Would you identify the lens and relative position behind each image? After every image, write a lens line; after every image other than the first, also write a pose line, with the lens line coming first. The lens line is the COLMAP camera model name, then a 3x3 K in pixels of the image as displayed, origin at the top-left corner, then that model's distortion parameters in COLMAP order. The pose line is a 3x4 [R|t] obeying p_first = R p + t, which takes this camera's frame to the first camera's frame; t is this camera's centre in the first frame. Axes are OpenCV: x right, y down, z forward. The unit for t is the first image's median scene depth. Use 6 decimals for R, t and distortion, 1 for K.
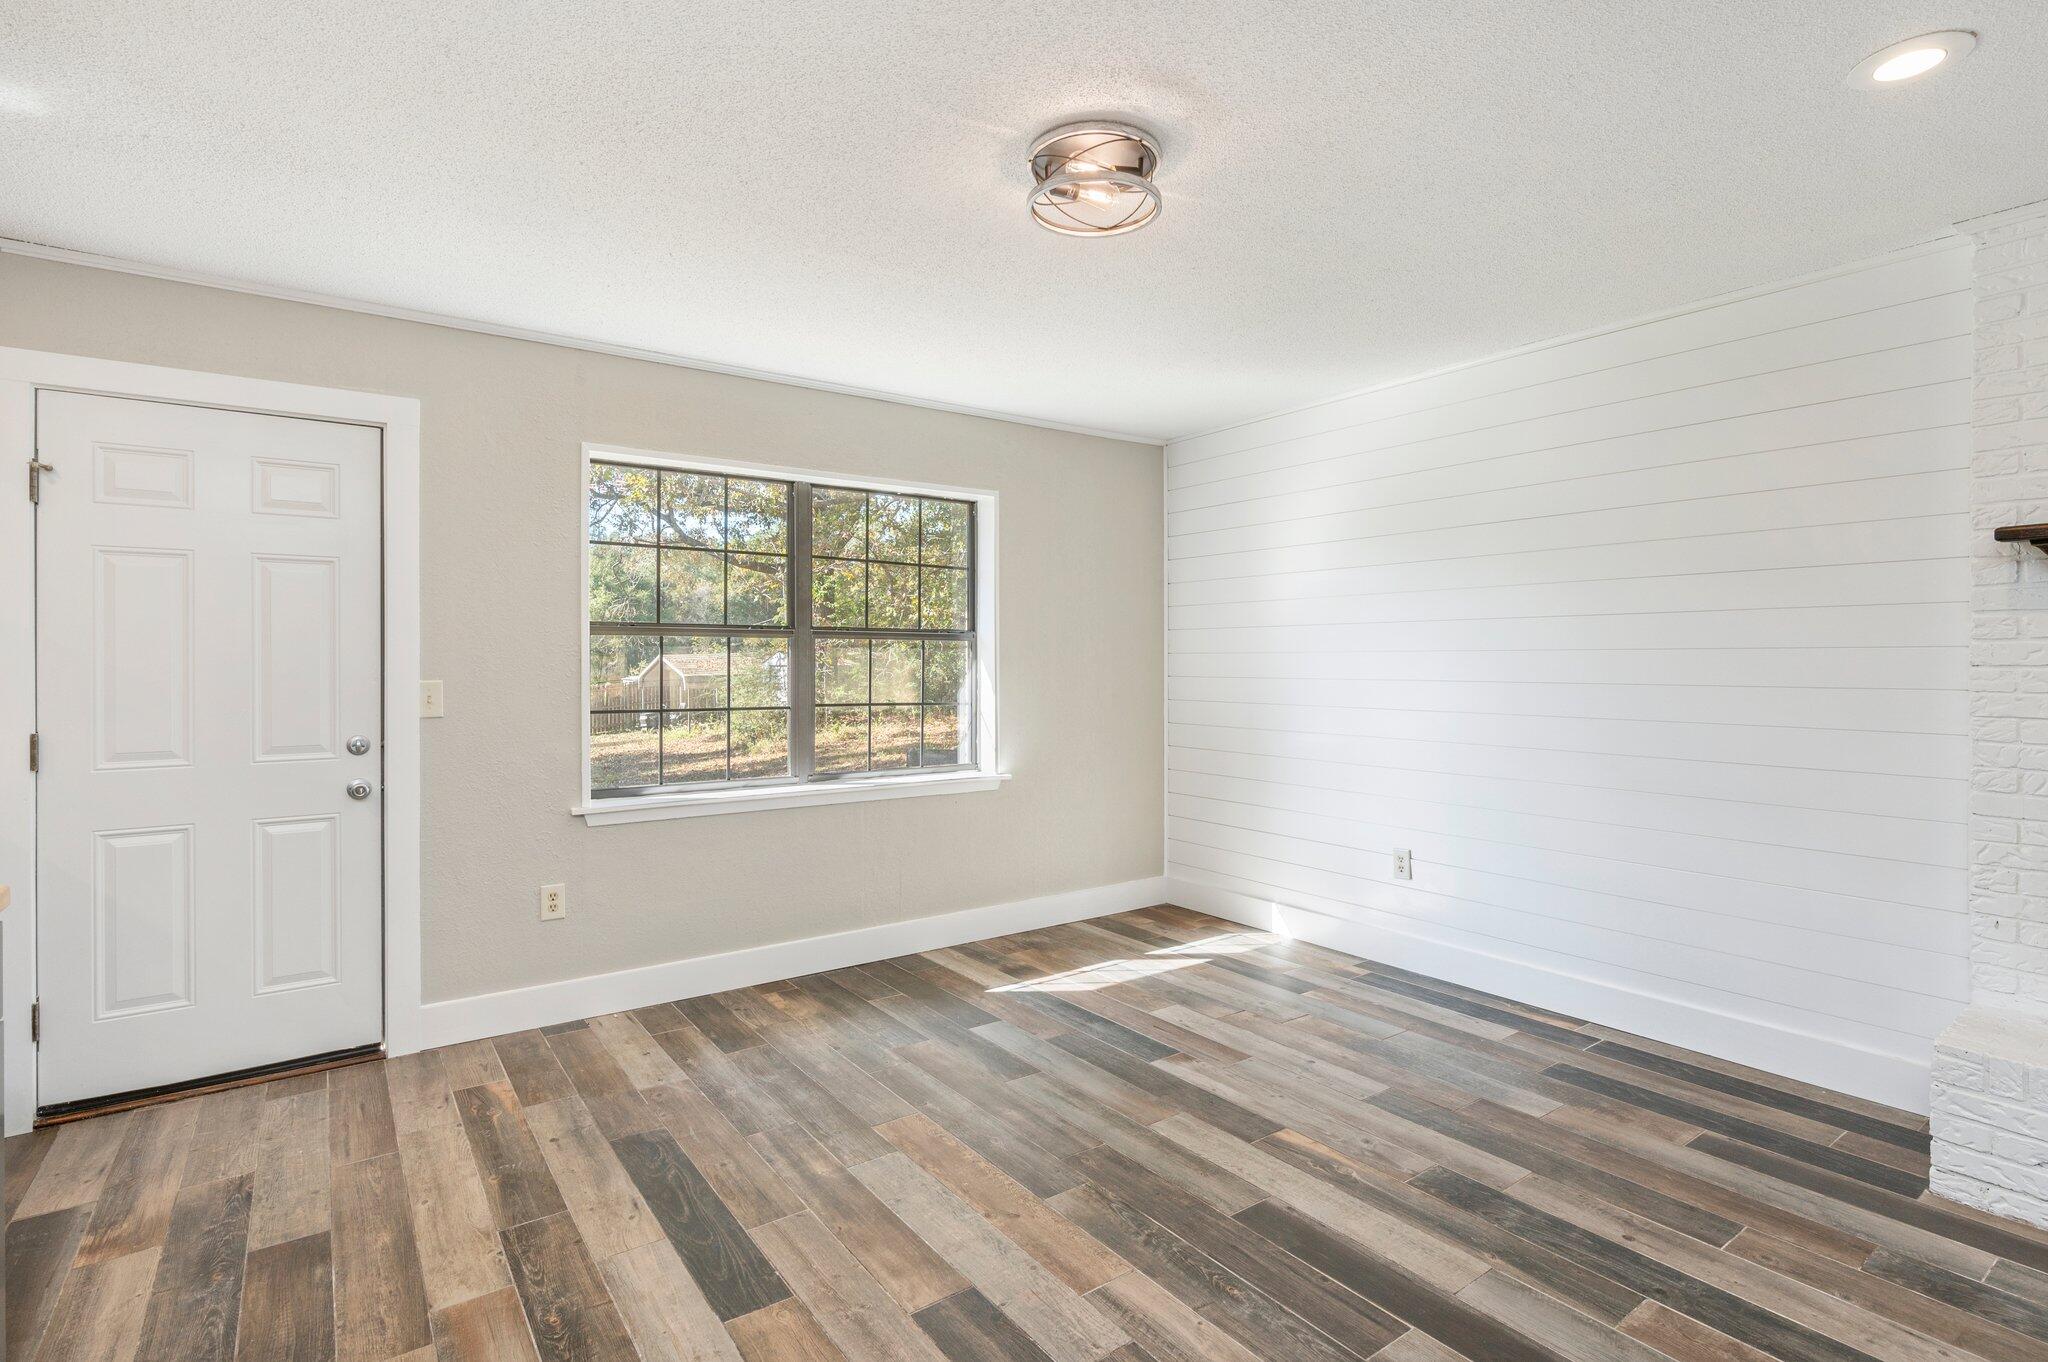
lens RADIAL K [[982.7, 0, 1013.5], [0, 982.7, 661.7], [0, 0, 1]] dist [-0.006774, -0.000670]
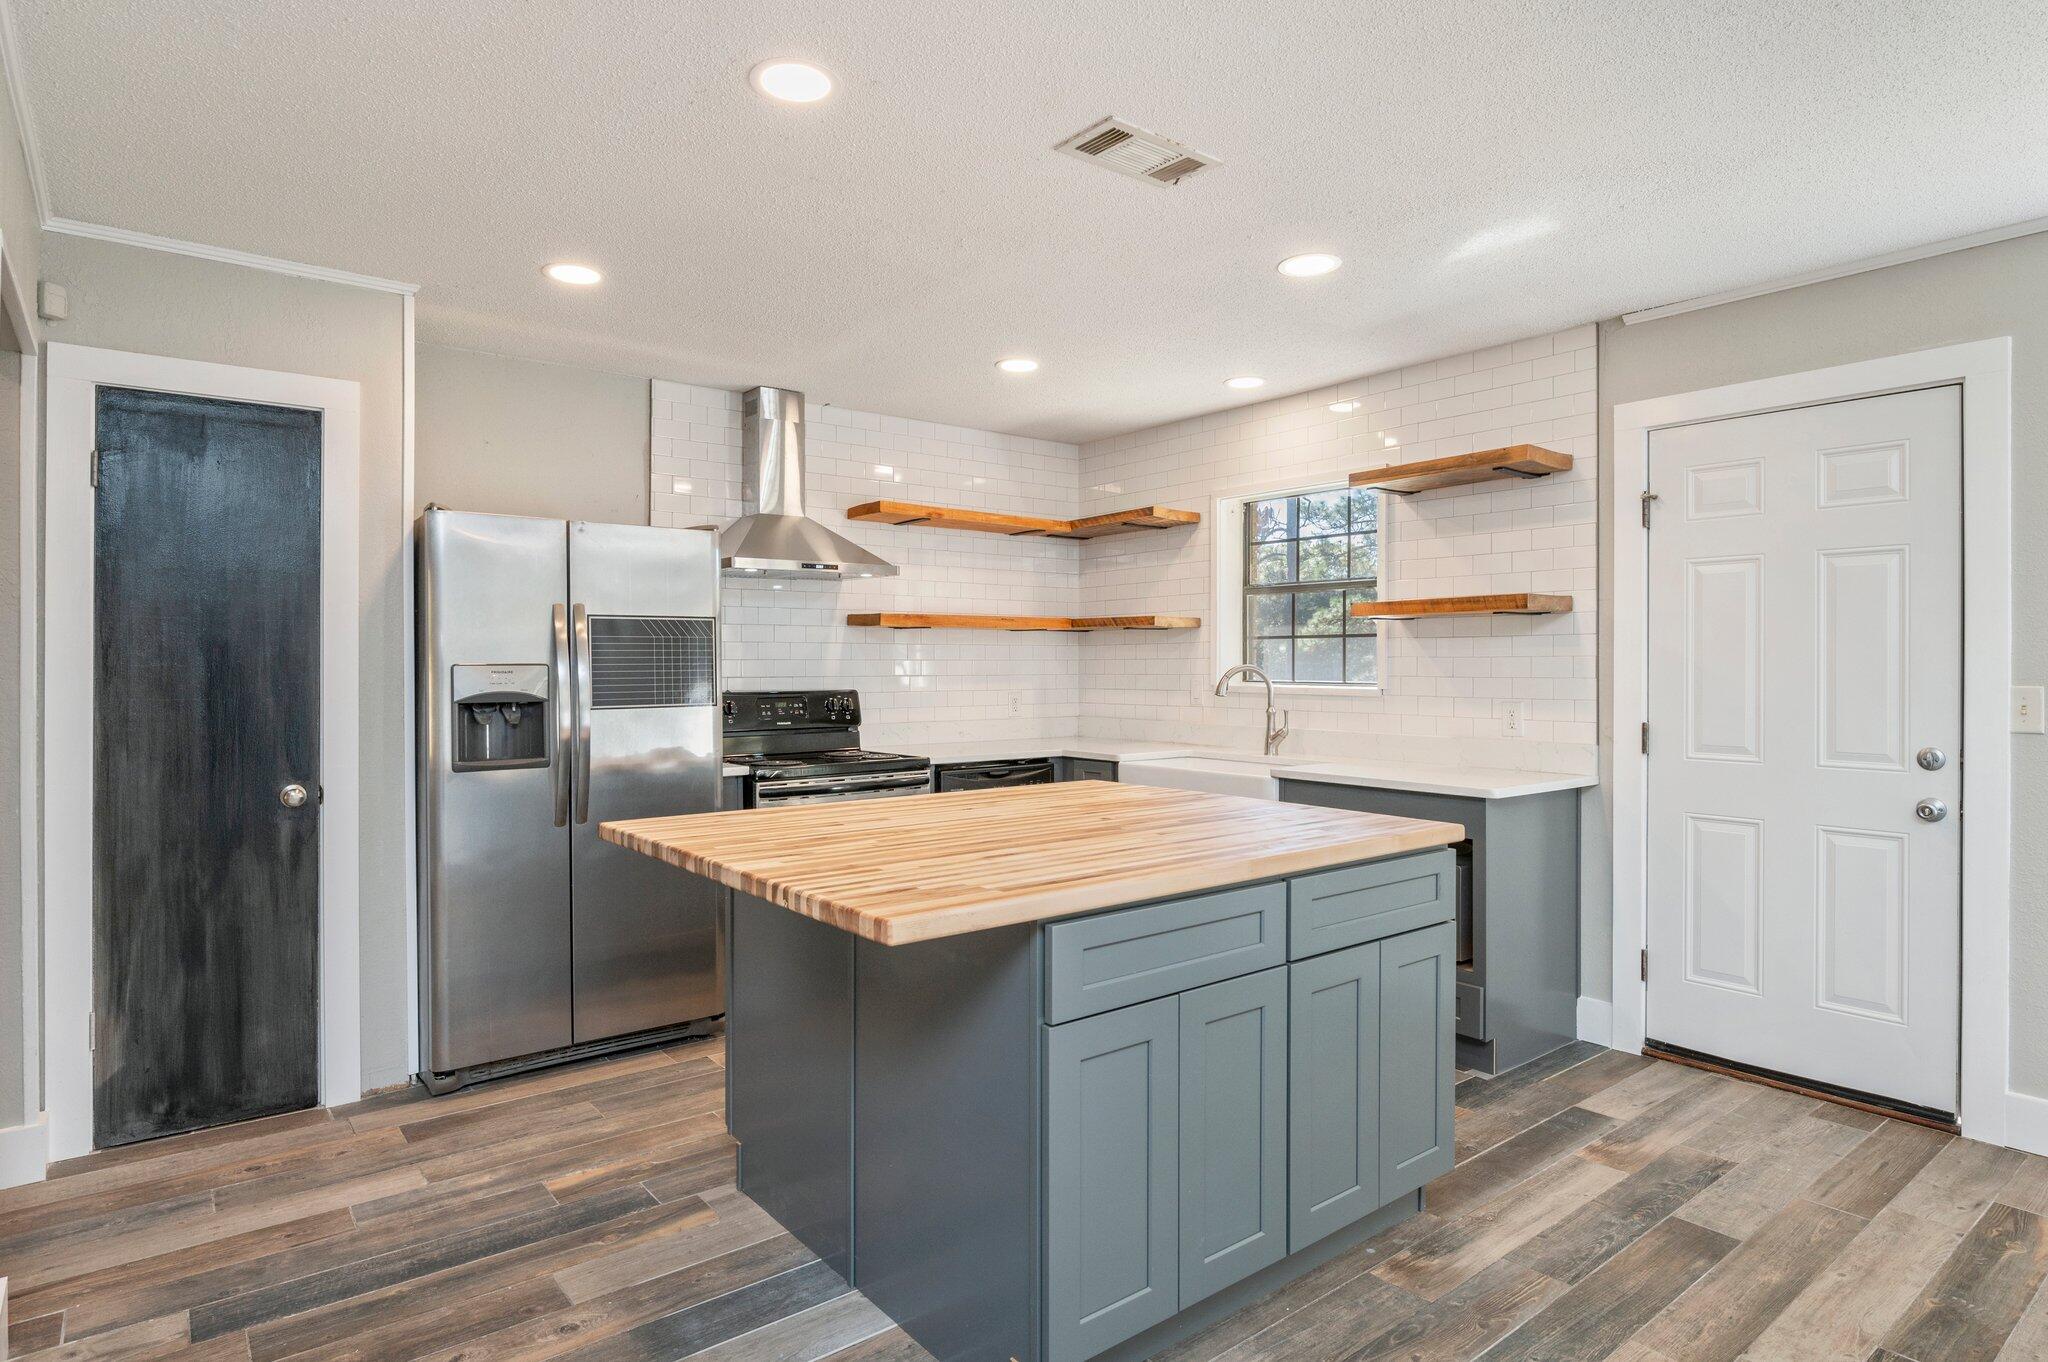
lens RADIAL K [[1105.4, 0, 1045.1], [0, 1105.4, 669.1], [0, 0, 1]] dist [-0.008780, -0.003218]
pose [[0.049020, 0.007120, -0.998772, 0.304513], [-0.000156, 0.999975, 0.007121, -0.000590], [0.998798, -0.000193, 0.049020, 0.206615]]
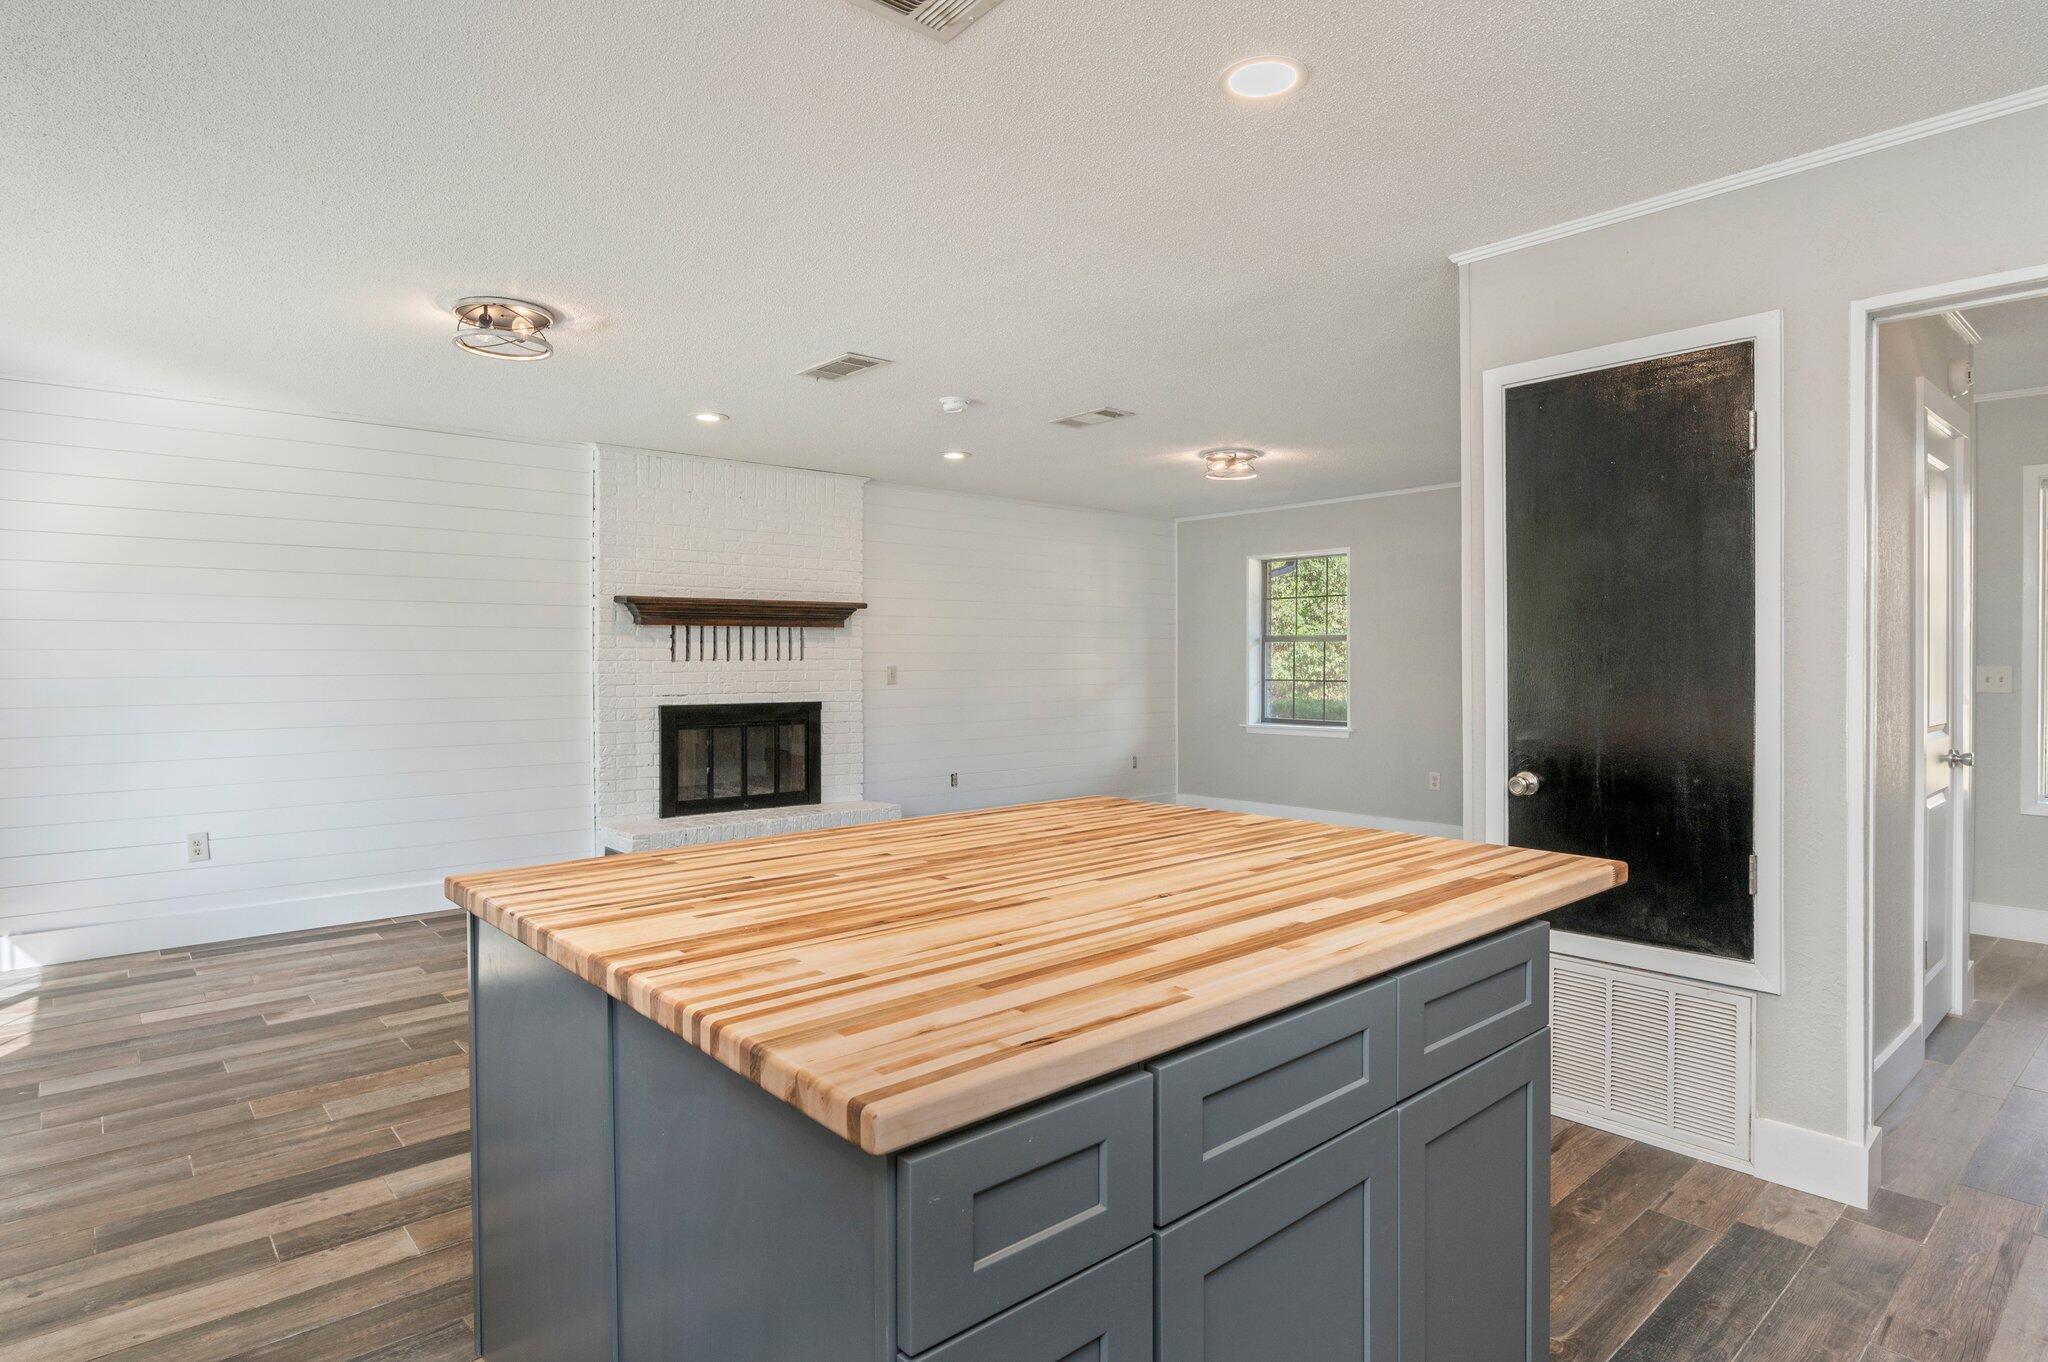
lens RADIAL K [[1092.8, 0, 1042.4], [0, 1092.8, 670.4], [0, 0, 1]] dist [-0.014909, 0.001191]
pose [[-0.112634, -0.008480, 0.993600, -1.364361], [0.004223, 0.999950, 0.009013, 0.007468], [-0.993628, 0.005211, -0.112593, 0.325816]]
